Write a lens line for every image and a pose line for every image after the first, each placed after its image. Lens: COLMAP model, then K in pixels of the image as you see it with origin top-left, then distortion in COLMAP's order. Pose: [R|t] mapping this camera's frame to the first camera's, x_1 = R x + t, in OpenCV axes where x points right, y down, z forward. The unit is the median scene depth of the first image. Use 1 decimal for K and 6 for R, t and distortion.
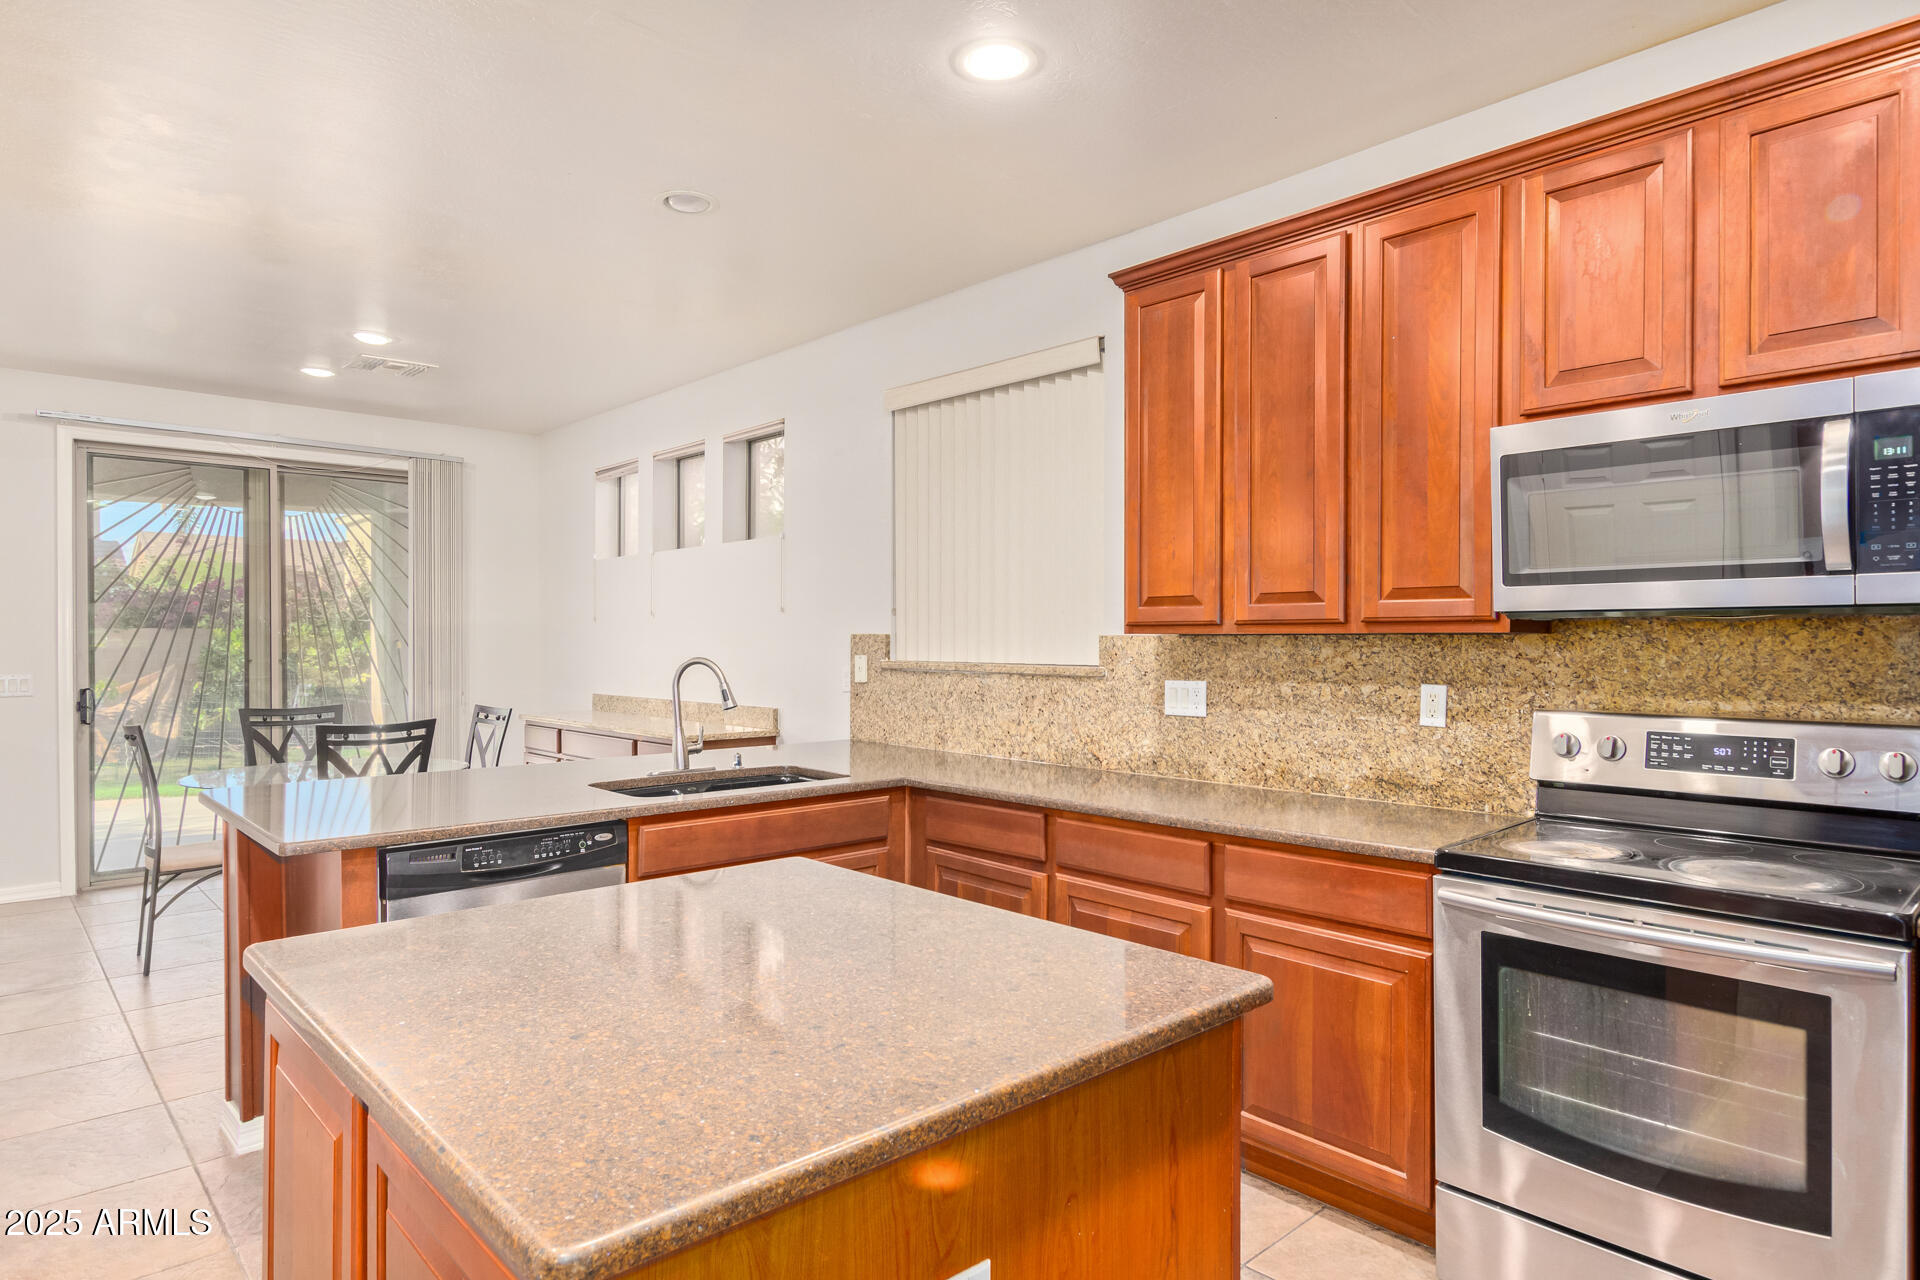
lens RADIAL K [[1071.6, 0, 962.7], [0, 1071.6, 650.6], [0, 0, 1]] dist [0.008008, 0.002485]
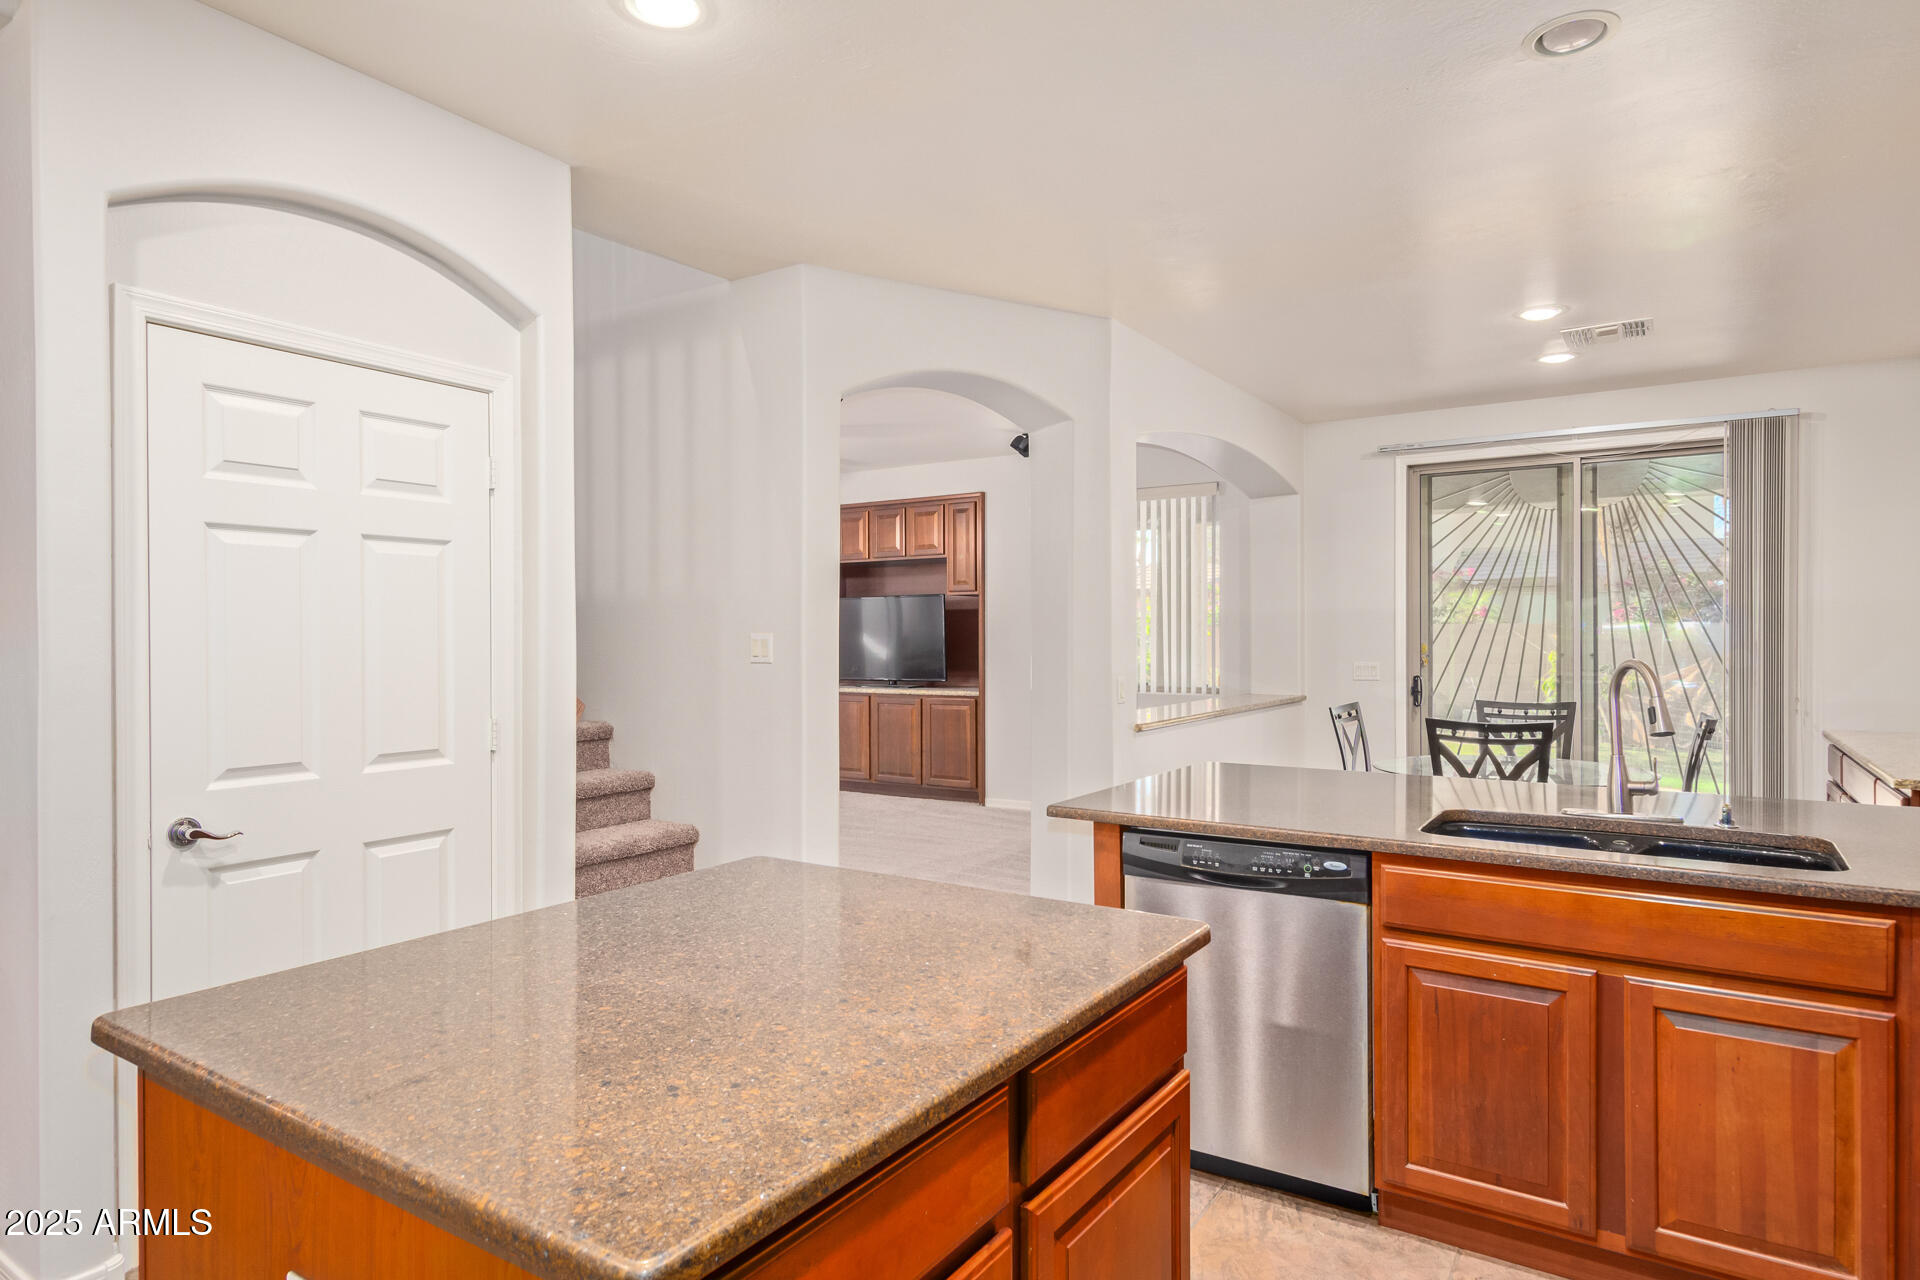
lens RADIAL K [[1071.6, 0, 975.6], [0, 1071.6, 650.7], [0, 0, 1]] dist [0.008008, 0.002485]
pose [[0.262426, 0.012916, -0.964866, 0.198118], [-0.007445, 0.999908, 0.011360, -0.002623], [0.964923, 0.004202, 0.262498, 0.238992]]
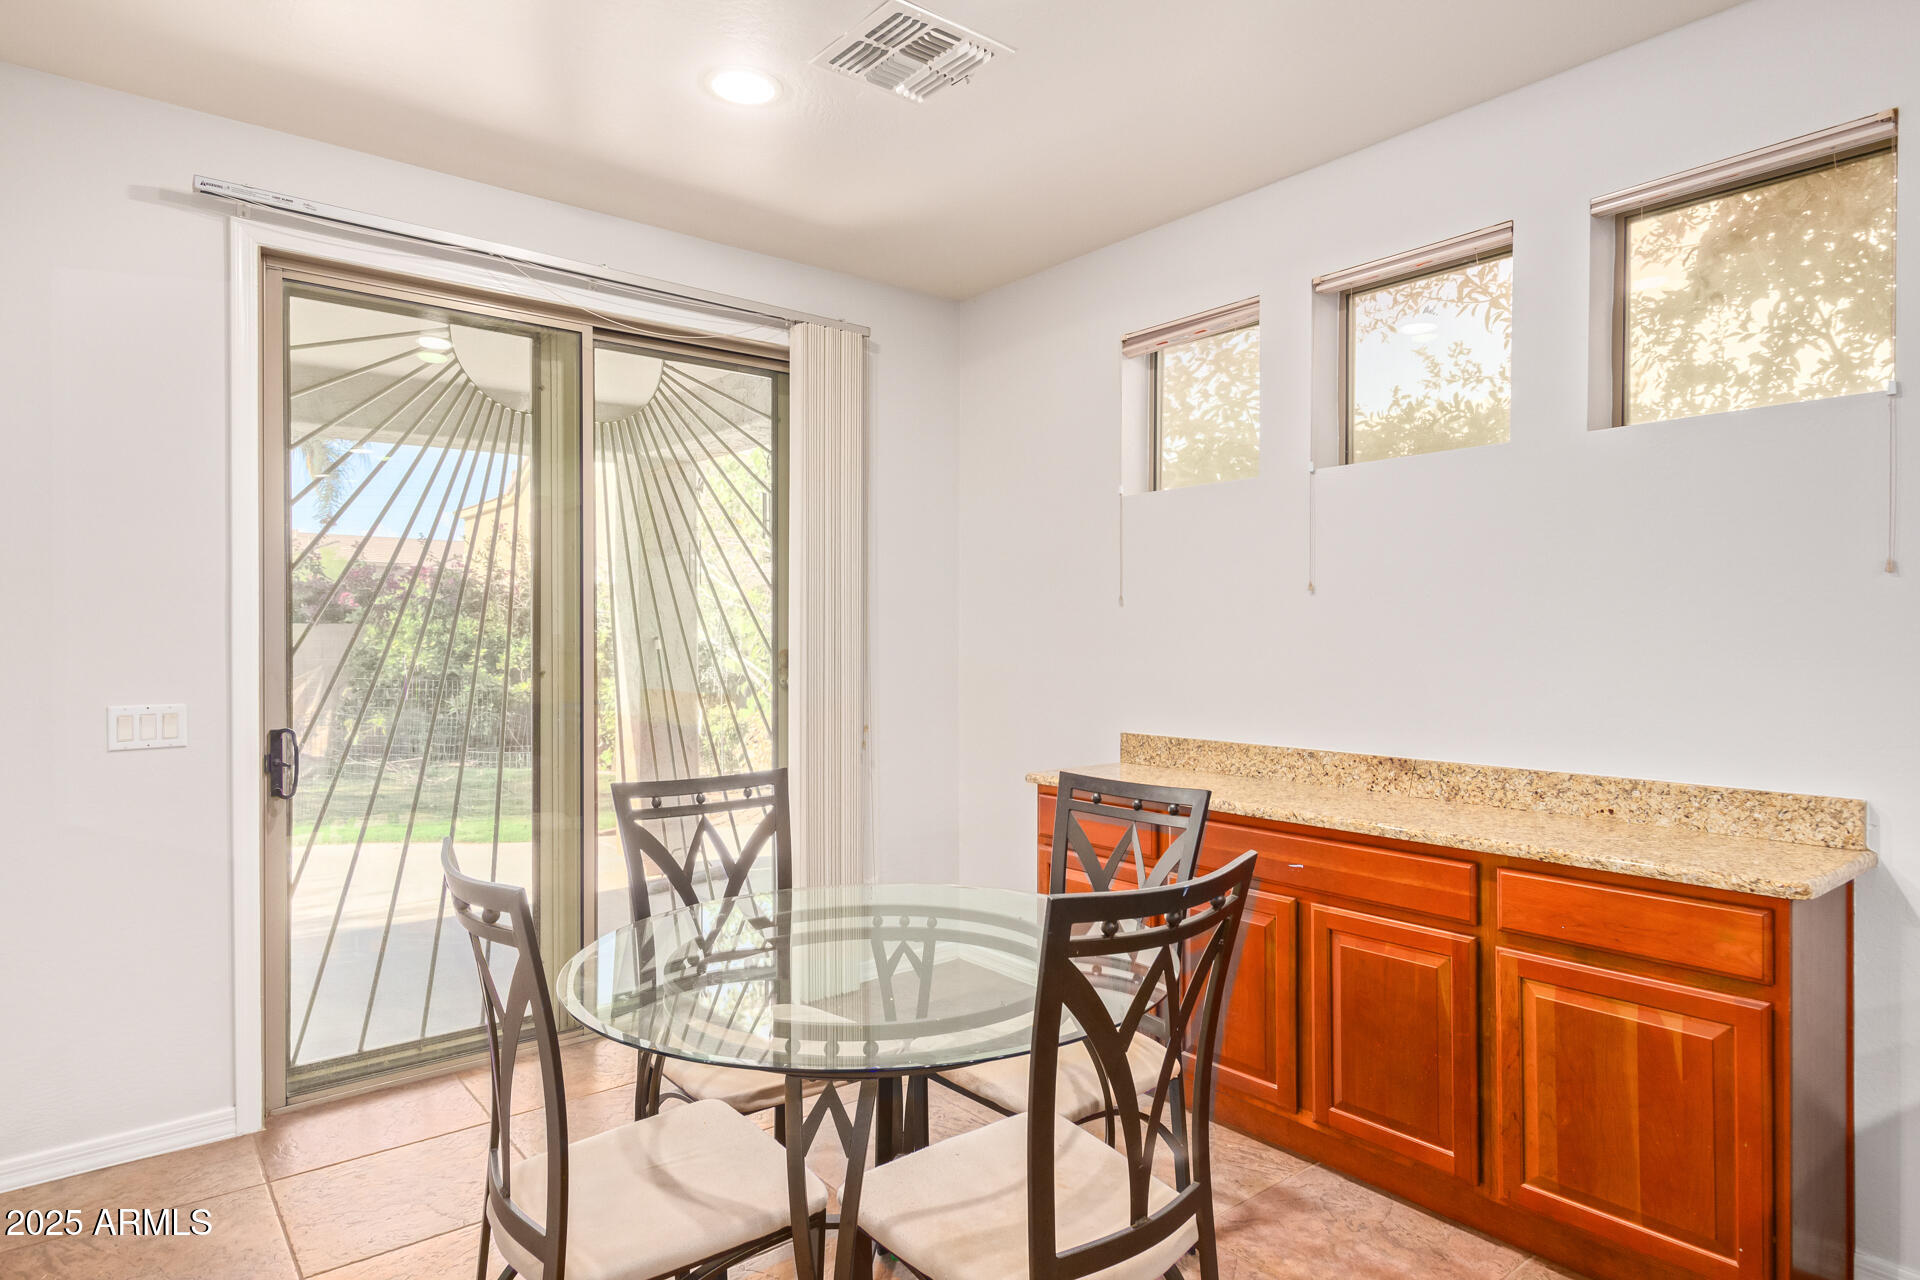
lens RADIAL K [[1071.6, 0, 1012.7], [0, 1071.6, 633.6], [0, 0, 1]] dist [0.008008, 0.002485]
pose [[0.999295, -0.006384, -0.037006, -0.458694], [0.006034, 0.999936, -0.009542, -0.005301], [0.037064, 0.009312, 0.999269, 0.513076]]
